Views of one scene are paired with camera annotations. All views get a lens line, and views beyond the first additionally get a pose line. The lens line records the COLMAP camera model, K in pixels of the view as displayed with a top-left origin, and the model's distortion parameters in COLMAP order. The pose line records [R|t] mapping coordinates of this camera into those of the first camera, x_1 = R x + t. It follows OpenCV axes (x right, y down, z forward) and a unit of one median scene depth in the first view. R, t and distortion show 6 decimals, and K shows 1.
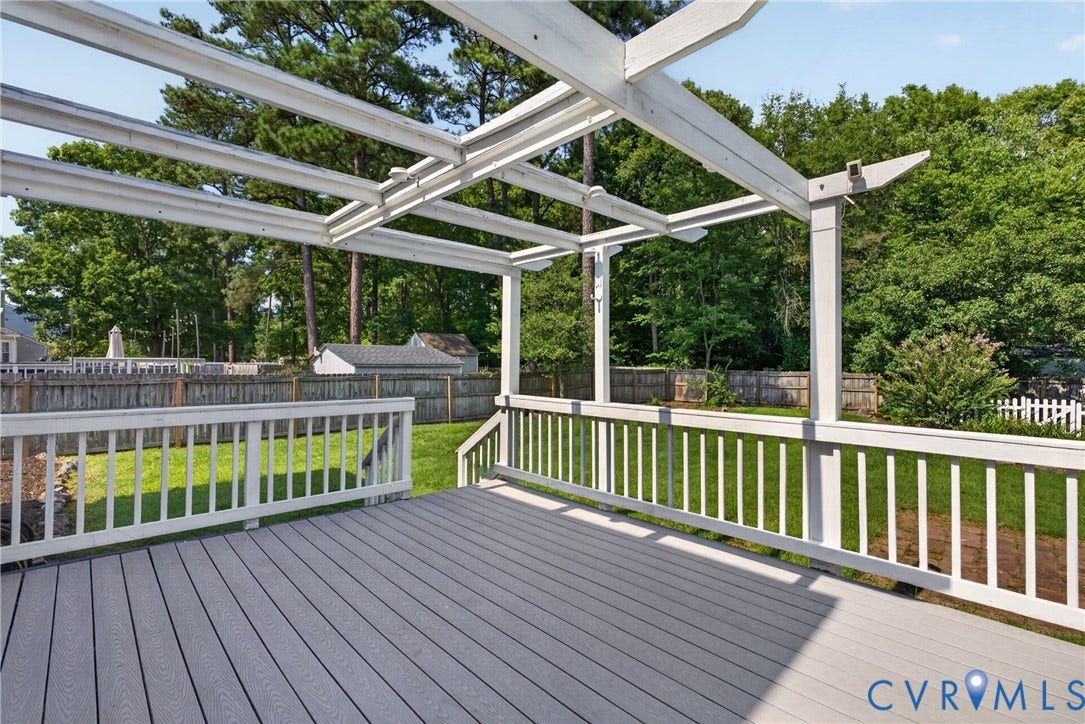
lens RADIAL K [[487.1, 0, 543.4], [0, 487.1, 362.3], [0, 0, 1]] dist [-0.013169, 0.001816]
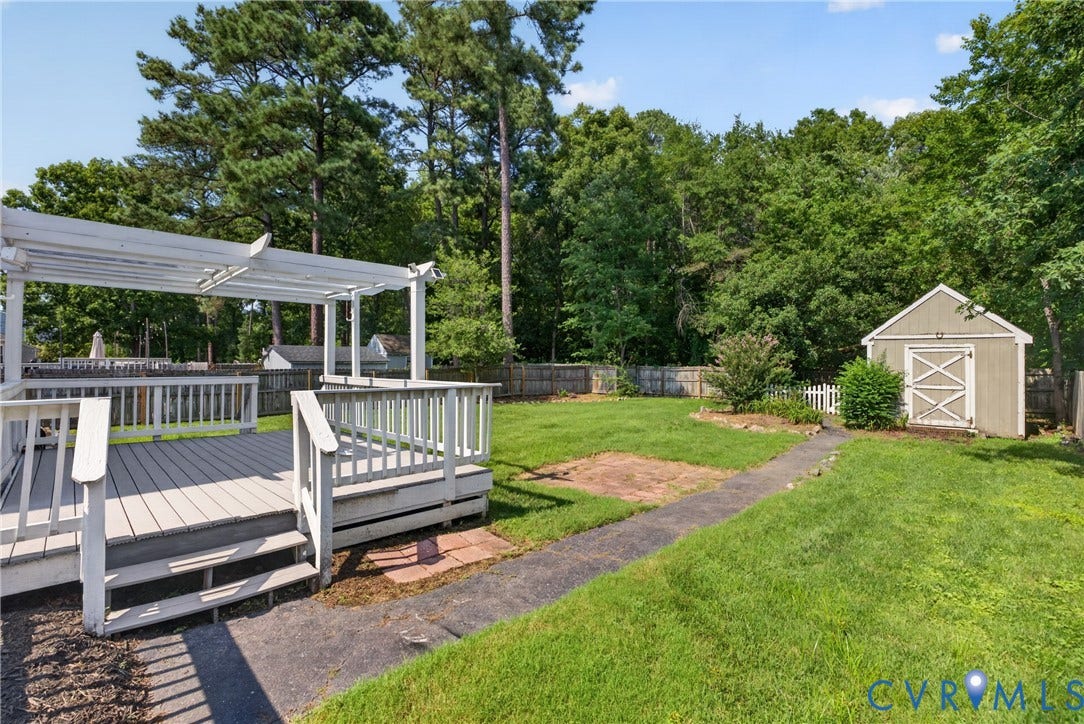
lens RADIAL K [[486.6, 0, 541.6], [0, 486.6, 361.2], [0, 0, 1]] dist [-0.013169, 0.001816]
pose [[0.999884, -0.006967, 0.013527, 0.168062], [0.006988, 0.999974, -0.001508, 0.006415], [-0.013516, 0.001602, 0.999907, -0.178006]]
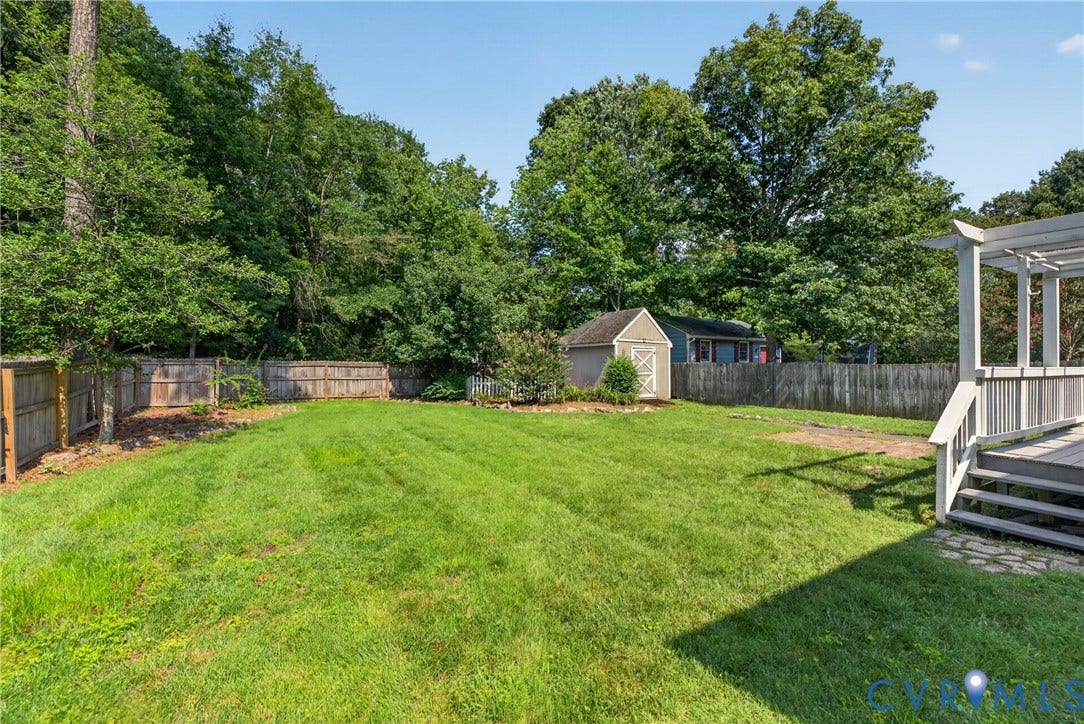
lens RADIAL K [[486.6, 0, 540.9], [0, 486.6, 363.2], [0, 0, 1]] dist [-0.013169, 0.001816]
pose [[0.208455, -0.007076, 0.978006, -0.325061], [-0.006535, 0.999941, 0.008627, 0.014420], [-0.978010, -0.008189, 0.208397, 0.433241]]
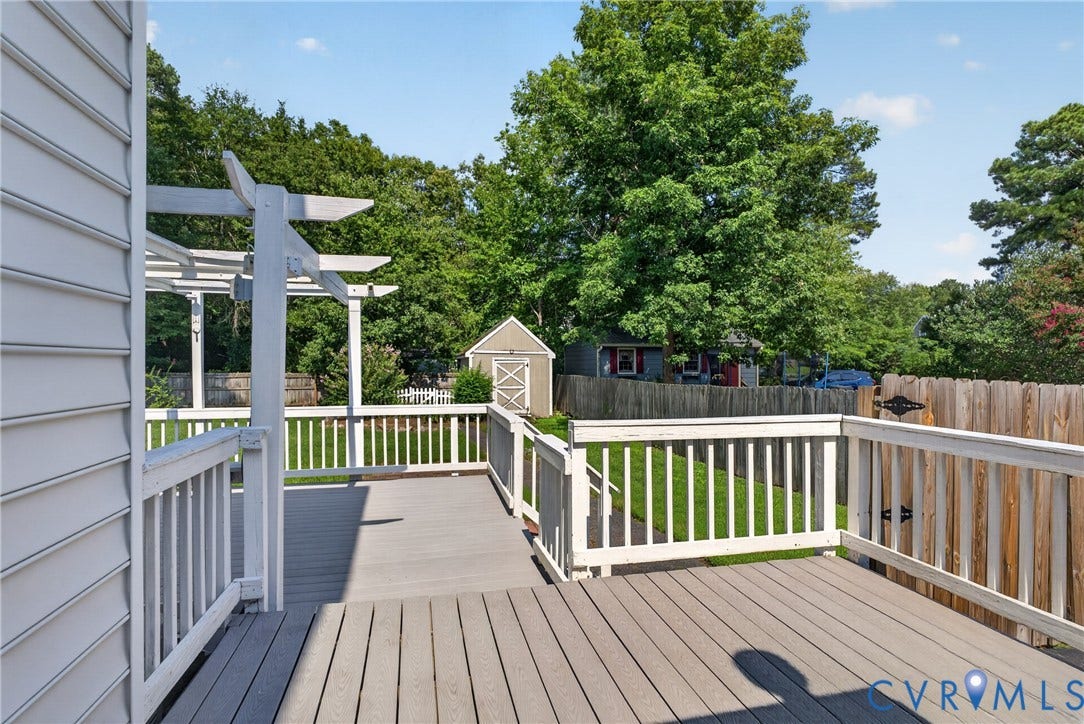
lens RADIAL K [[528.4, 0, 548.1], [0, 528.4, 366.9], [0, 0, 1]] dist [-0.020980, 0.000206]
pose [[0.496629, -0.013997, 0.867850, -0.133365], [0.000669, 0.999876, 0.015744, -0.010975], [-0.867963, -0.007239, 0.496577, -0.113304]]
